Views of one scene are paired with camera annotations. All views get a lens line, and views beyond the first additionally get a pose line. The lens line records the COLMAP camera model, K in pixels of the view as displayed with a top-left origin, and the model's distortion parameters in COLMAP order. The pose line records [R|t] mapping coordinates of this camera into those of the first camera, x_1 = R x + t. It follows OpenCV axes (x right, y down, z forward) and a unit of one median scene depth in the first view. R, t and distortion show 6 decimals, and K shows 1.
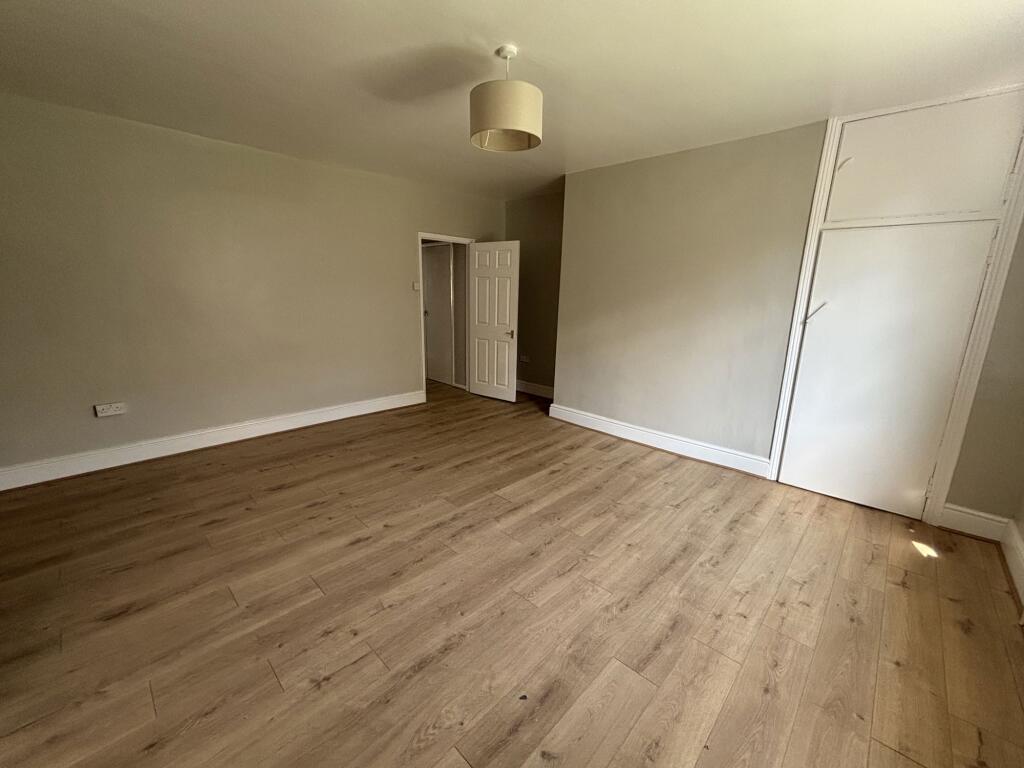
lens RADIAL K [[415.3, 0, 501.8], [0, 415.3, 387.6], [0, 0, 1]] dist [-0.000233, -0.000122]
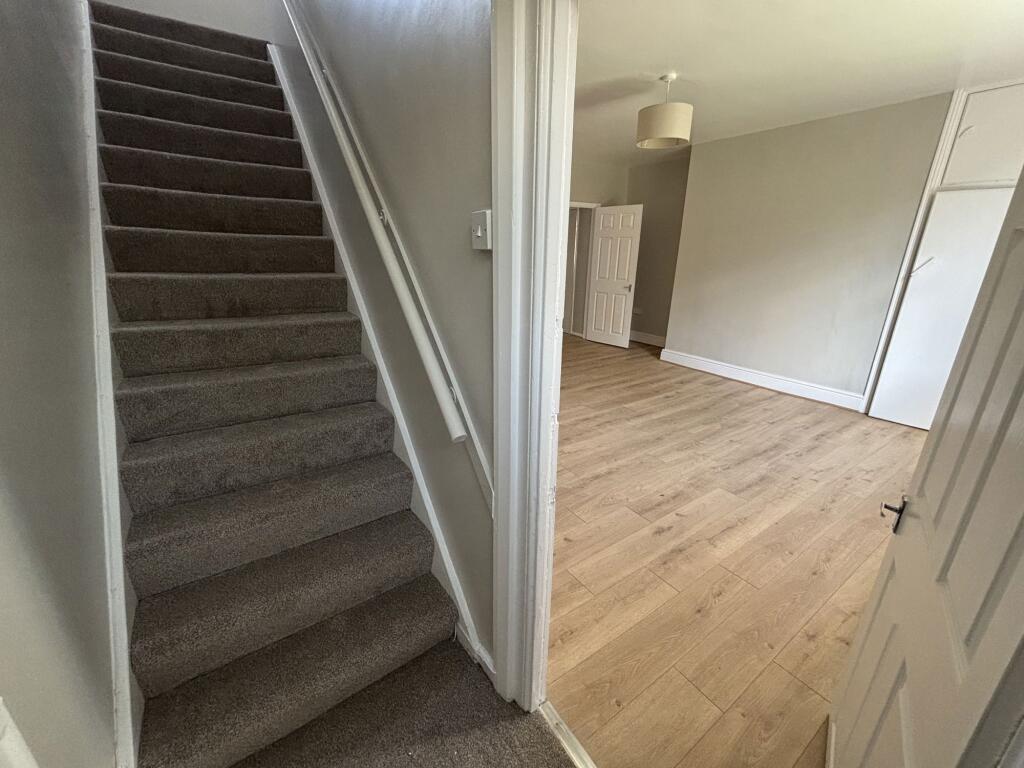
lens RADIAL K [[410.8, 0, 510.9], [0, 410.8, 380.8], [0, 0, 1]] dist [0.000408, 0.000257]
pose [[0.980703, 0.052794, -0.188241, -0.122227], [-0.037424, 0.995738, 0.084292, 0.075098], [0.191889, -0.075621, 0.978499, -0.341944]]
